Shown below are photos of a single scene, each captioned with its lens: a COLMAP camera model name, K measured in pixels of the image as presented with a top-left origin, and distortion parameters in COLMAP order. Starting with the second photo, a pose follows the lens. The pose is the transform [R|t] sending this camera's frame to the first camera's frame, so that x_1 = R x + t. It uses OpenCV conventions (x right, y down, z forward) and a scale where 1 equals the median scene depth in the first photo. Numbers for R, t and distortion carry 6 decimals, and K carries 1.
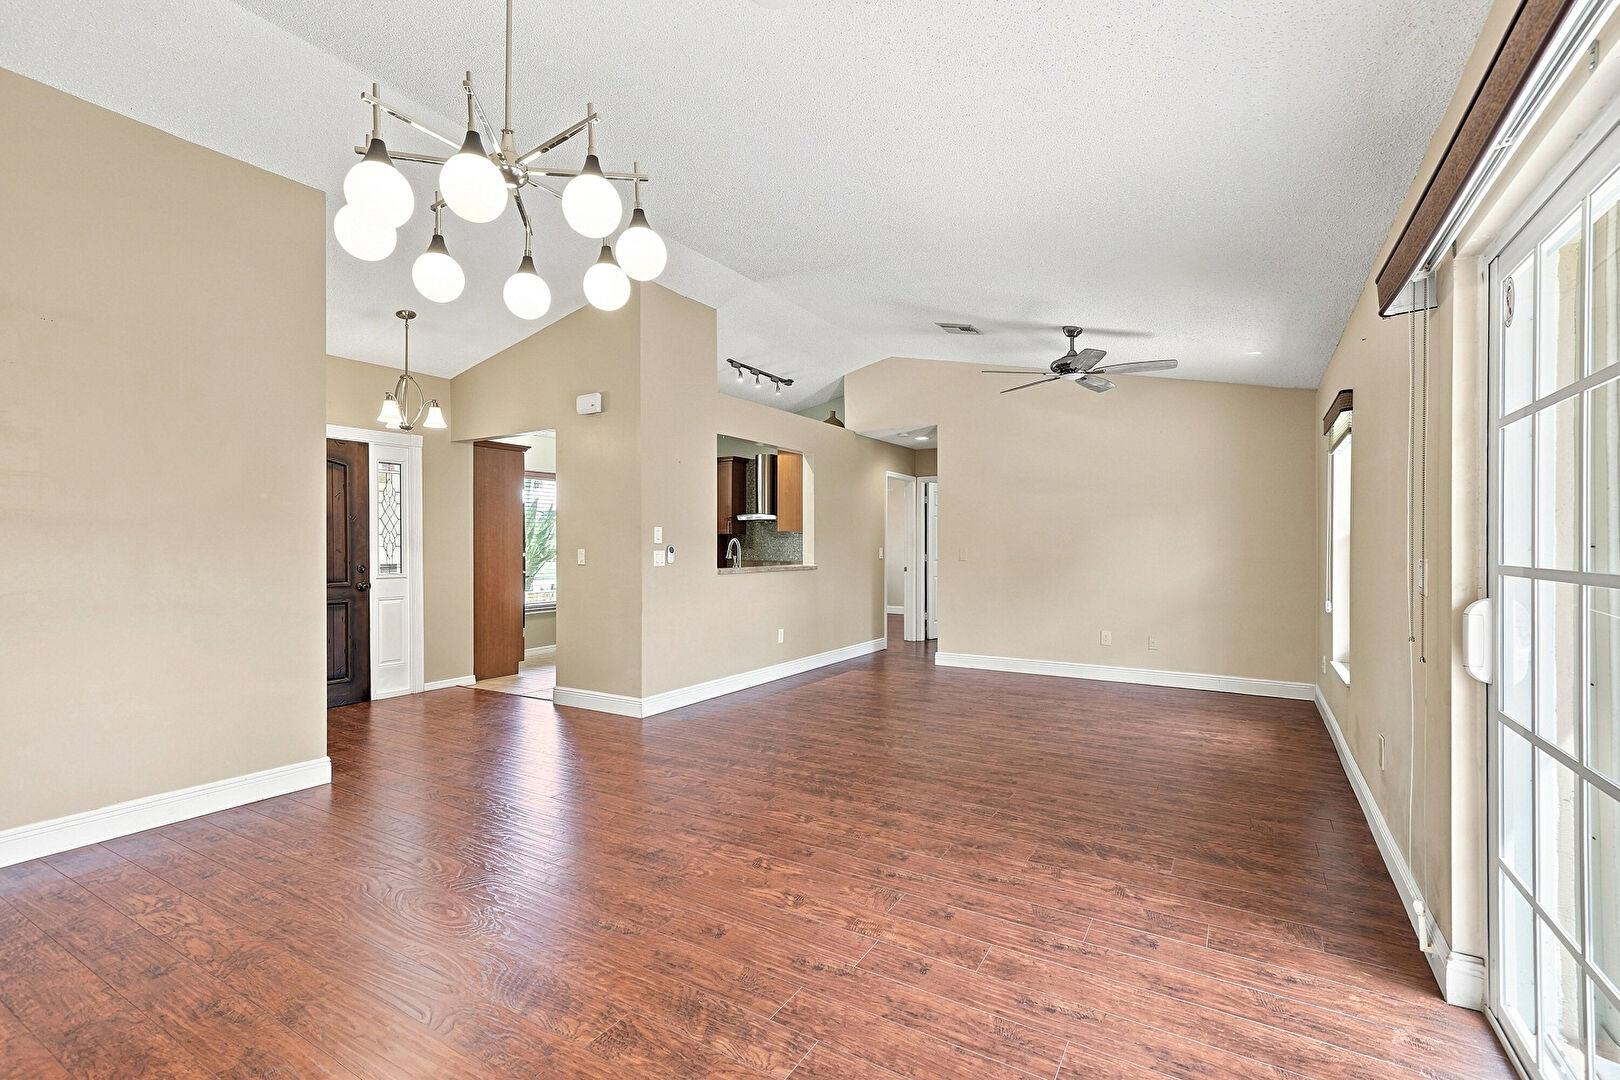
lens RADIAL K [[705.7, 0, 794.5], [0, 705.7, 544.6], [0, 0, 1]] dist [0.000932, 0.000157]
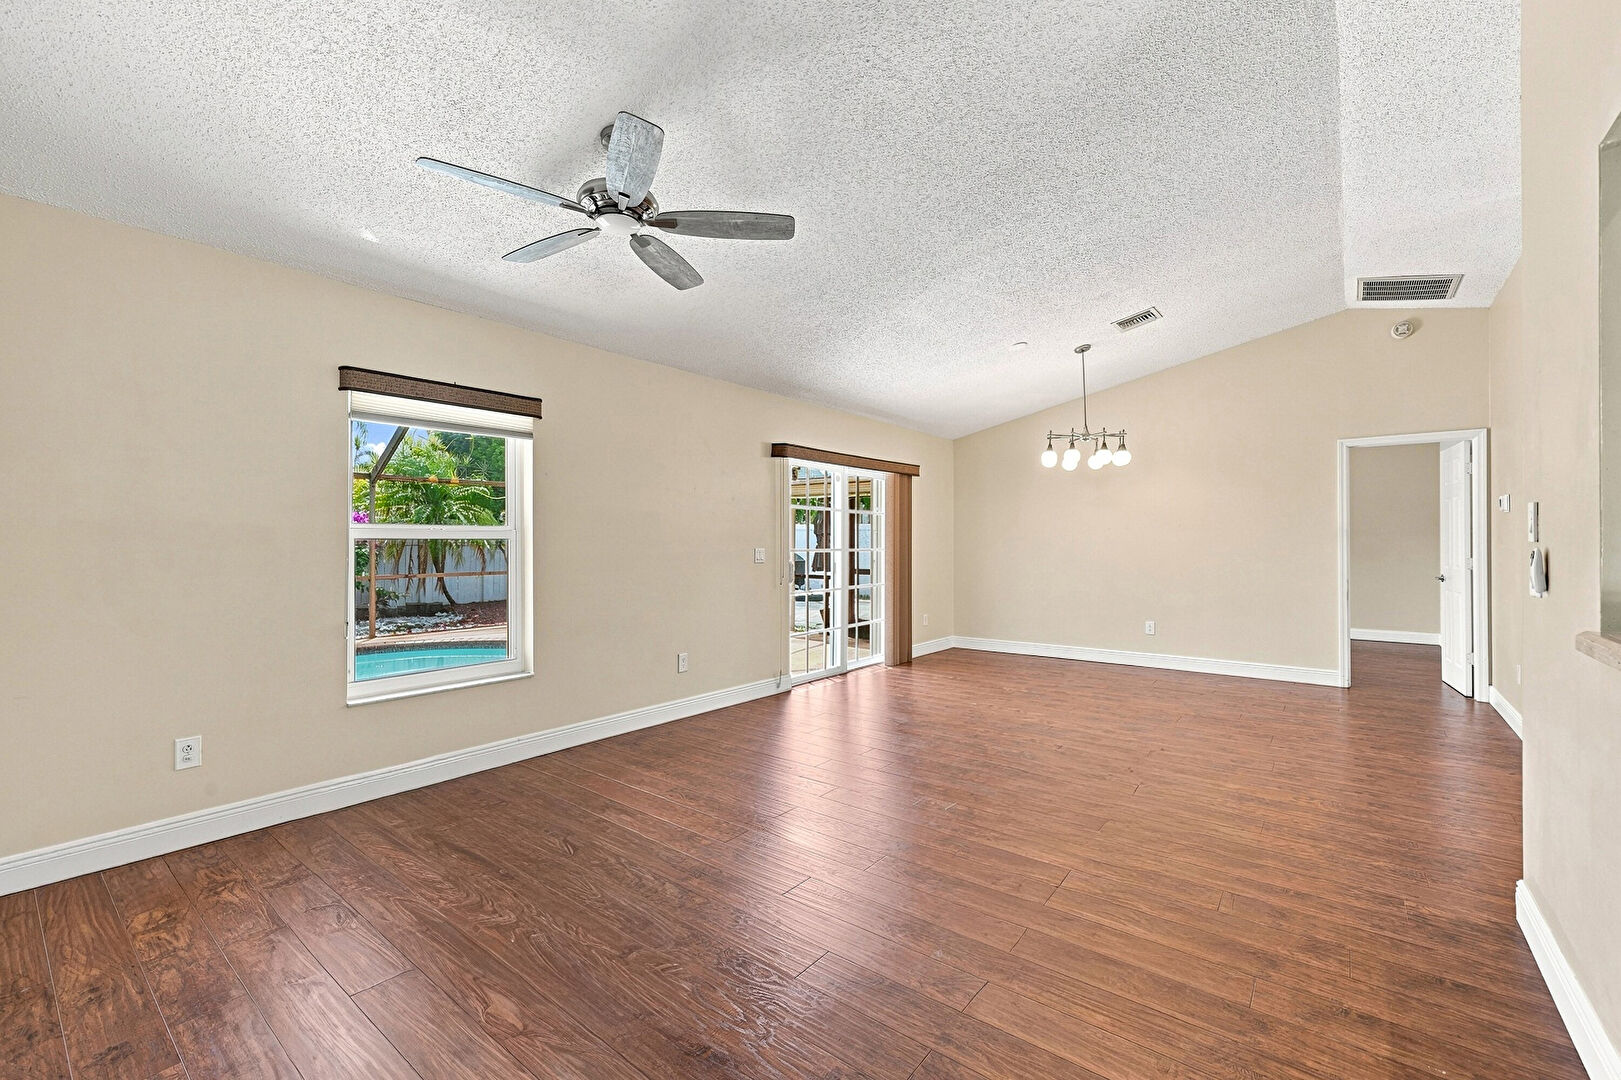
lens RADIAL K [[682.7, 0, 804.9], [0, 682.7, 544.9], [0, 0, 1]] dist [-0.000530, -0.000079]
pose [[-0.993502, -0.002044, 0.113799, 0.176889], [-0.001561, 0.999989, 0.004334, -0.001781], [-0.113807, 0.004128, -0.993494, 1.343157]]
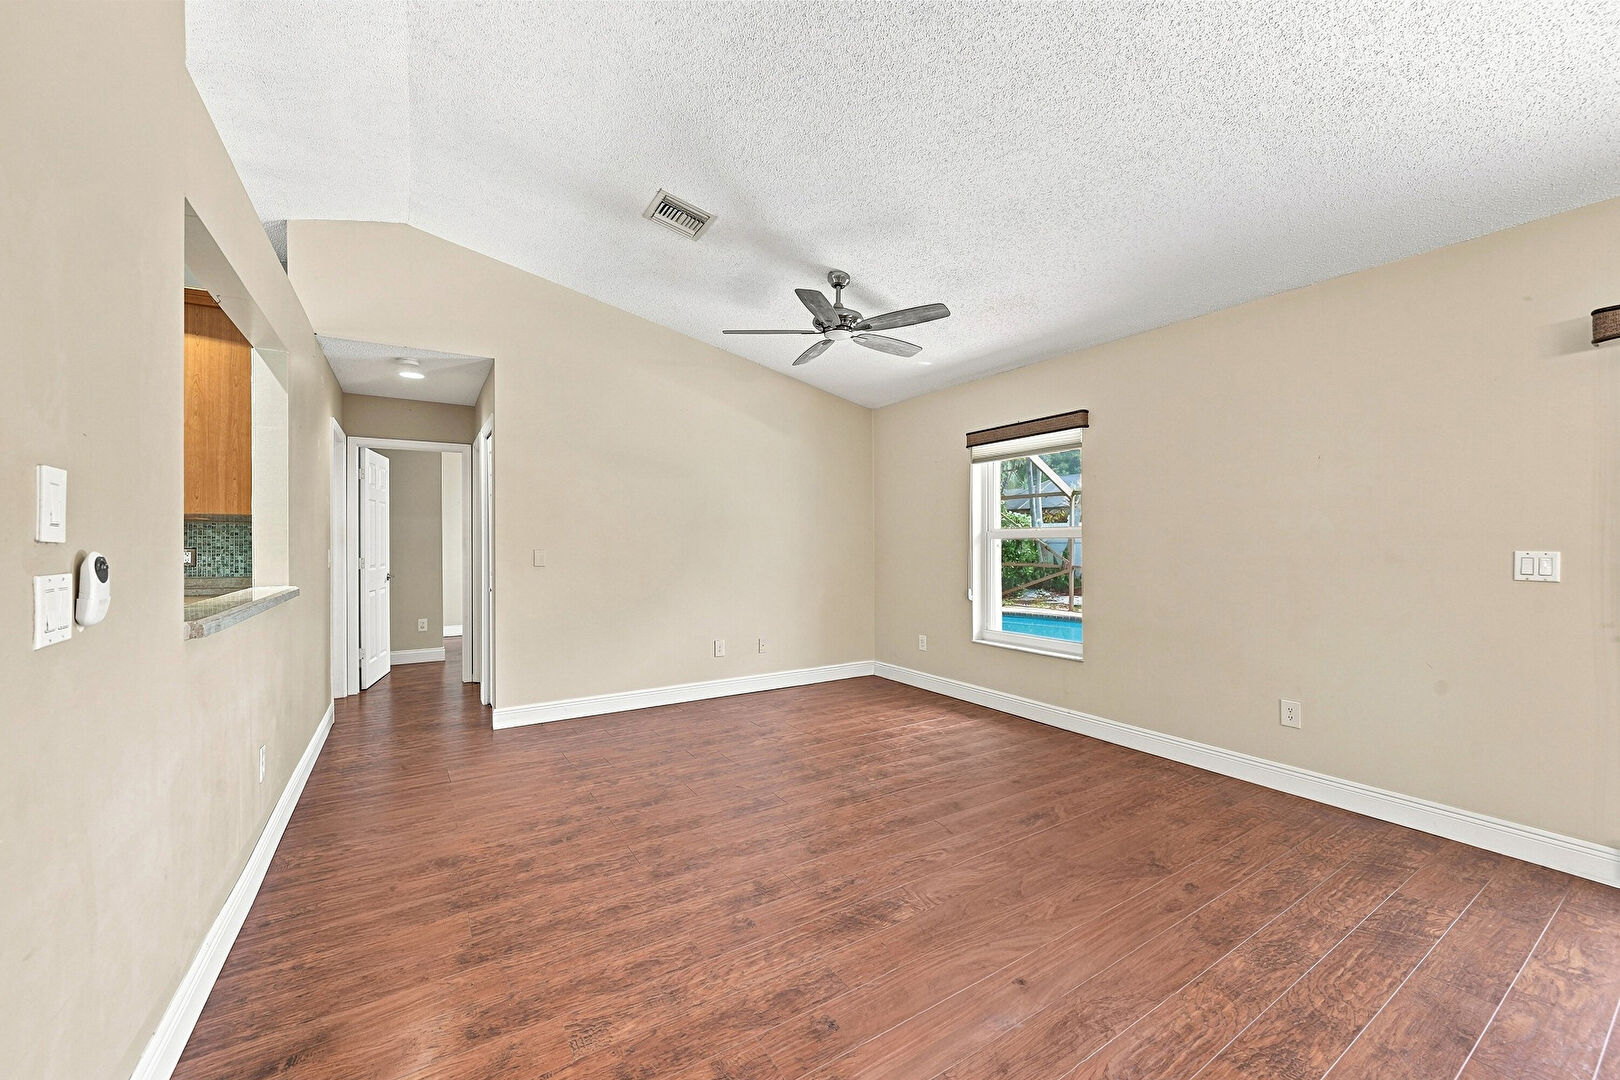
lens RADIAL K [[624.1, 0, 798.2], [0, 624.1, 541.2], [0, 0, 1]] dist [-0.010345, 0.000168]
pose [[0.442759, -0.001595, 0.896639, -0.243061], [0.003912, 0.999992, -0.000153, -0.001188], [-0.896632, 0.003575, 0.442762, 0.653884]]
